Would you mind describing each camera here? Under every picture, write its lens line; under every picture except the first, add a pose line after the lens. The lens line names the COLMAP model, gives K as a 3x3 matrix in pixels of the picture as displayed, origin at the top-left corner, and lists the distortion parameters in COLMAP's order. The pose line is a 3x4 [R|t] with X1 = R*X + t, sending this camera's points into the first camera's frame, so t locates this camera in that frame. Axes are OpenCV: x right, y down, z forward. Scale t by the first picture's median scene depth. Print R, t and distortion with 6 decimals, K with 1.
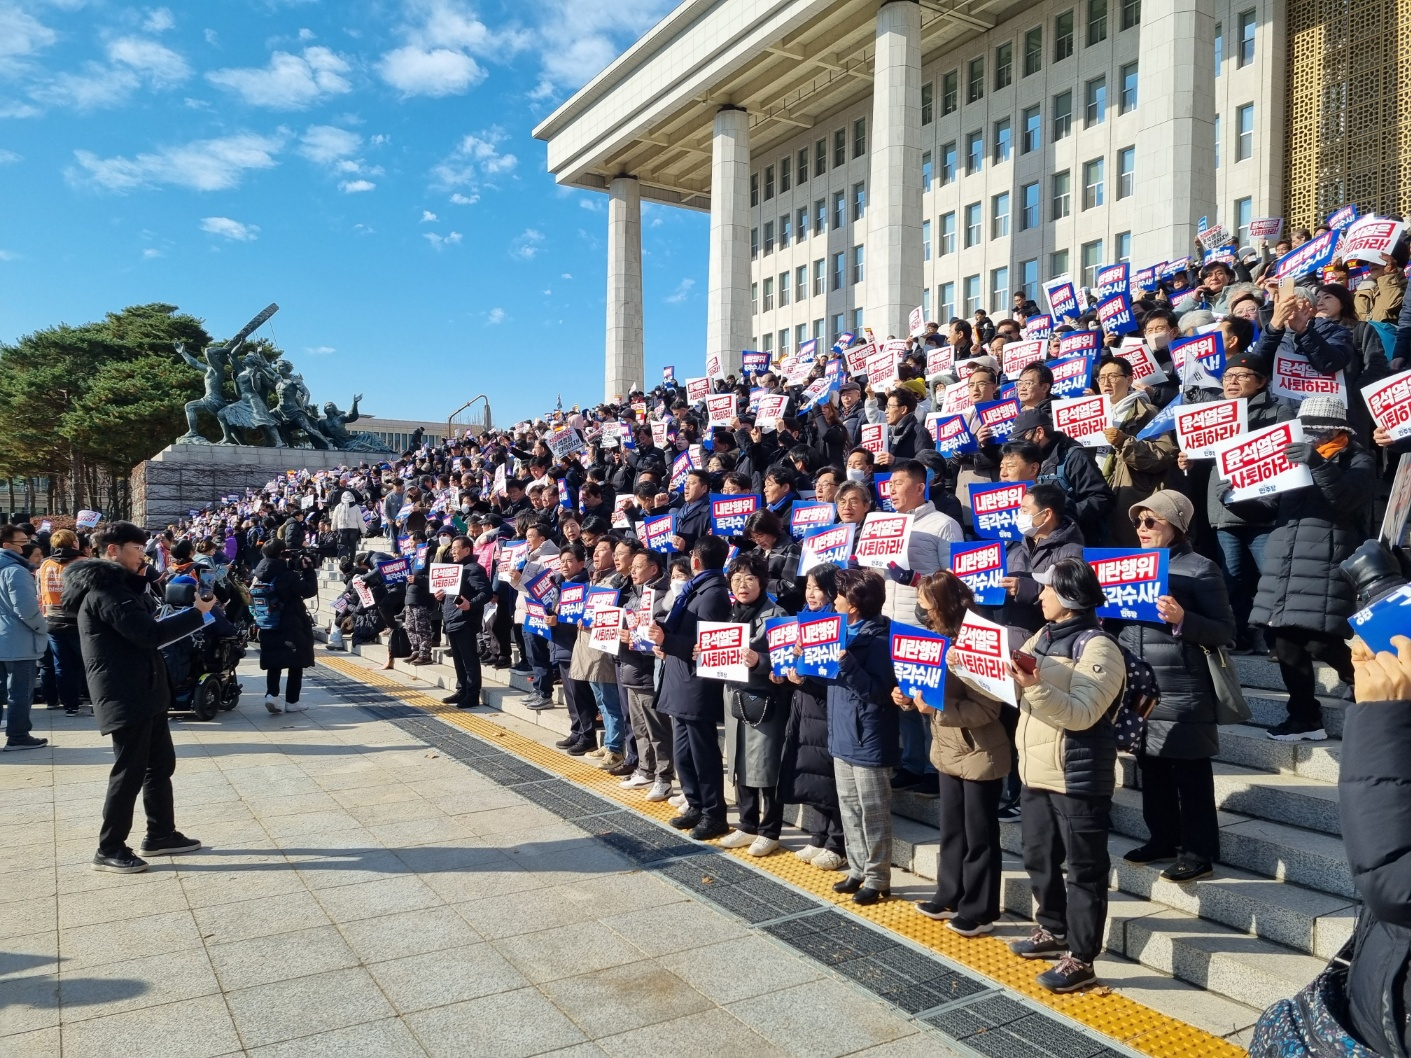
lens RADIAL K [[1049.6, 0, 705.5], [0, 1049.6, 529.0], [0, 0, 1]] dist [0.050870, -0.021915]
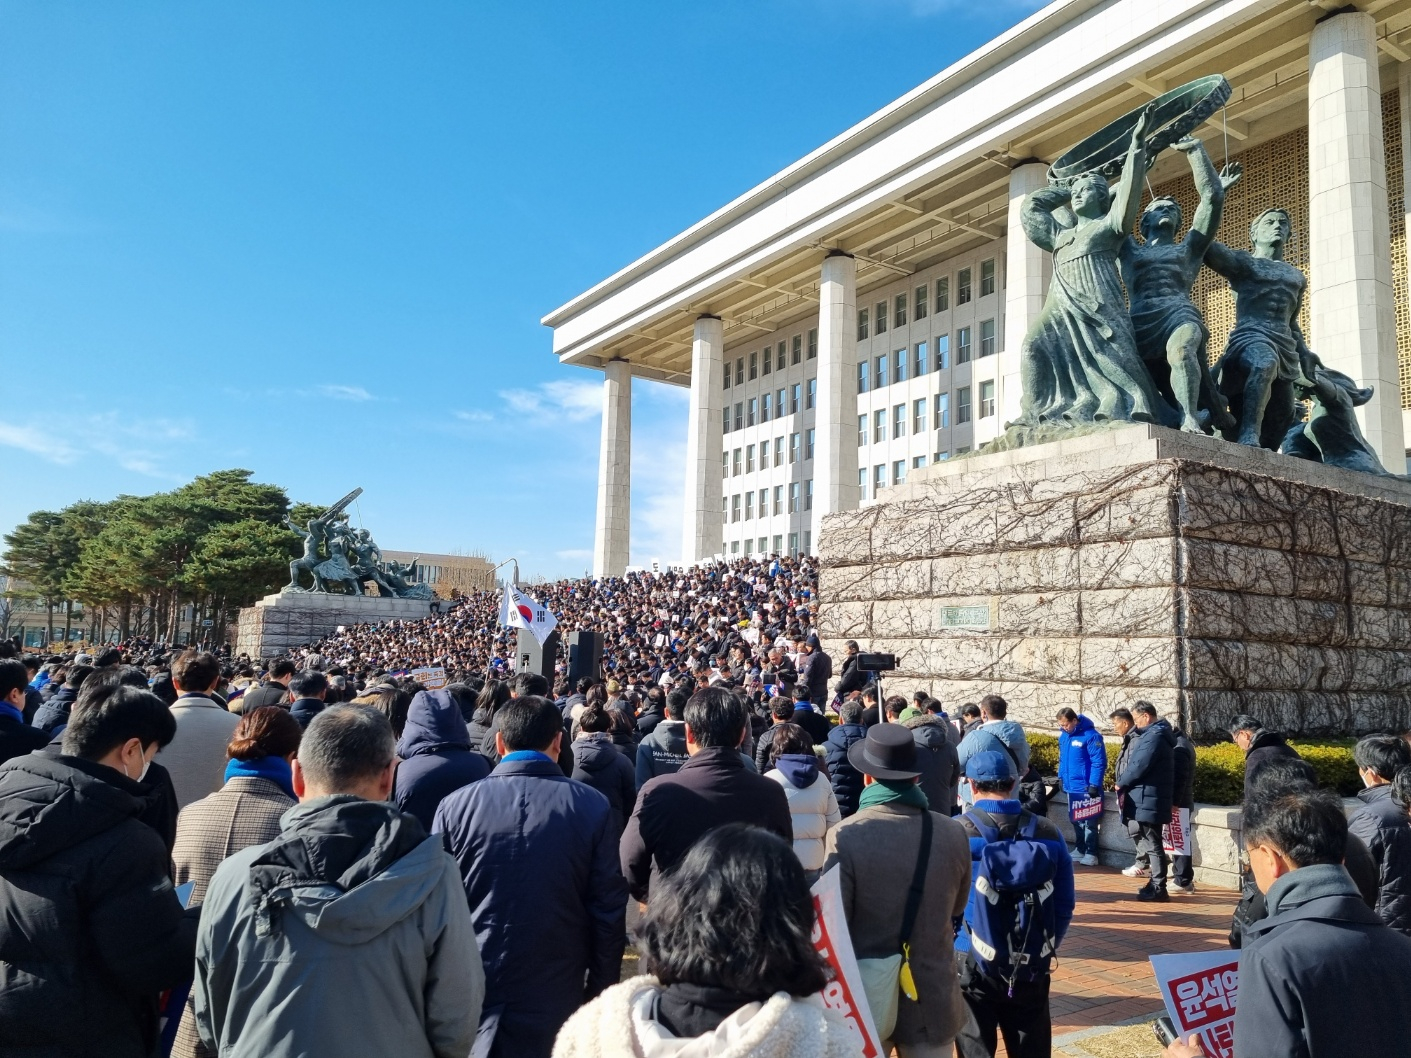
lens RADIAL K [[1062.5, 0, 728.0], [0, 1062.5, 529.5], [0, 0, 1]] dist [0.045889, -0.004270]
pose [[0.998740, 0.025987, 0.042943, -0.000356], [-0.020703, 0.992653, -0.119208, -0.005864], [-0.045725, 0.118169, 0.991940, -0.225605]]
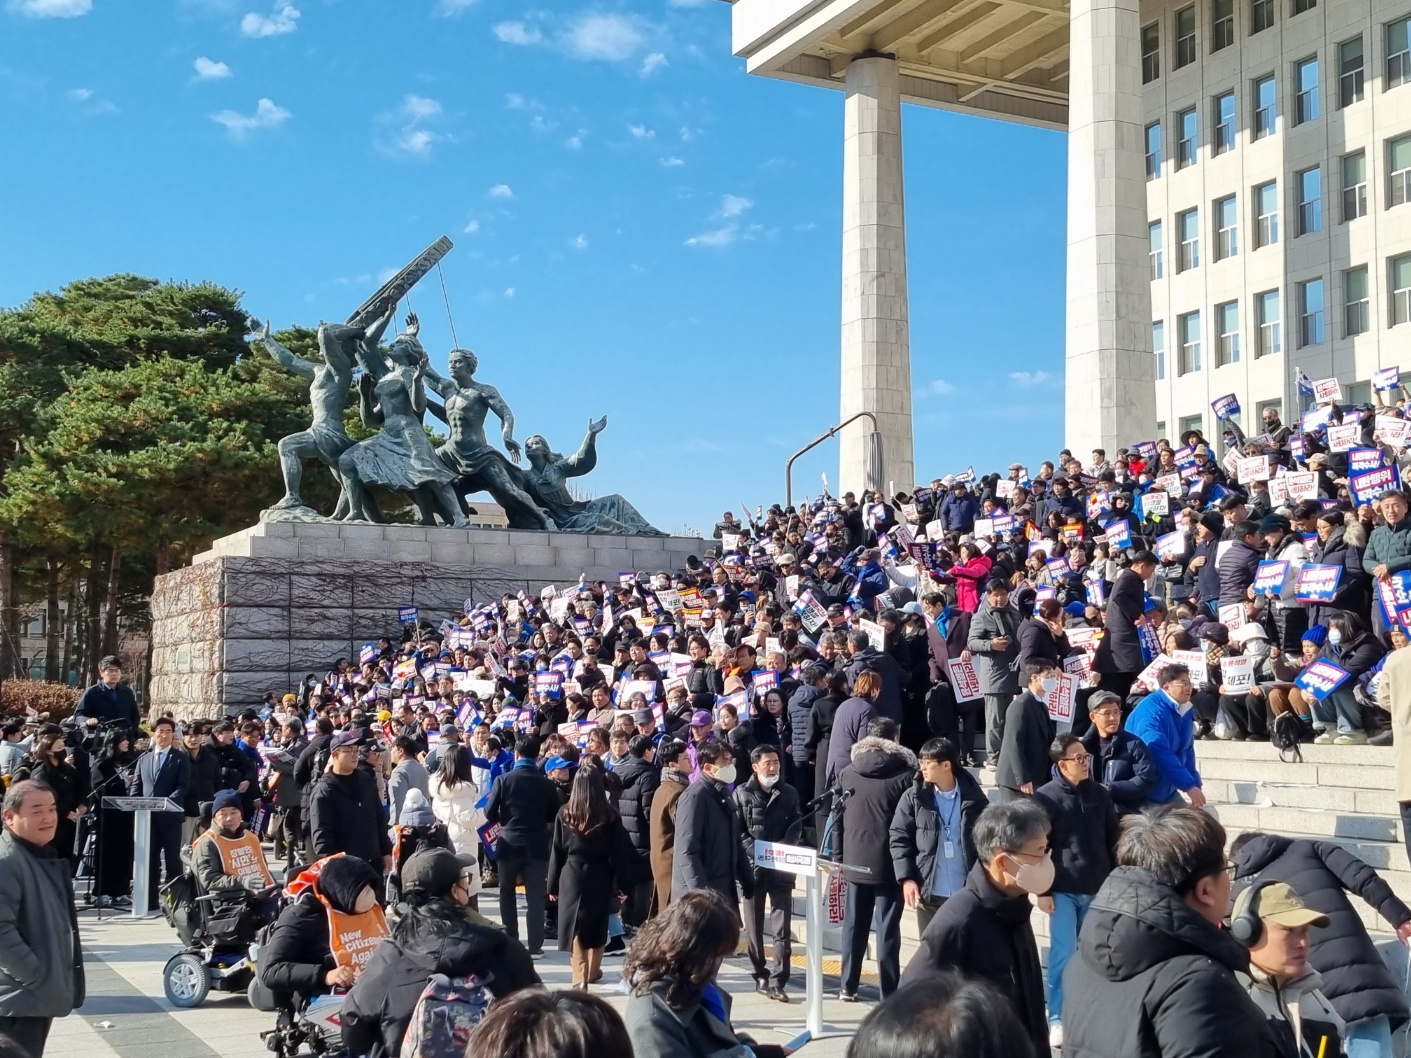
lens RADIAL K [[1698.5, 0, 705.5], [0, 1698.5, 529.0], [0, 0, 1]] dist [0.032892, 0.031781]
pose [[0.998334, -0.014563, -0.055831, -0.158043], [0.009593, 0.996049, -0.088288, -0.004462], [0.056896, 0.087605, 0.994529, 0.151726]]
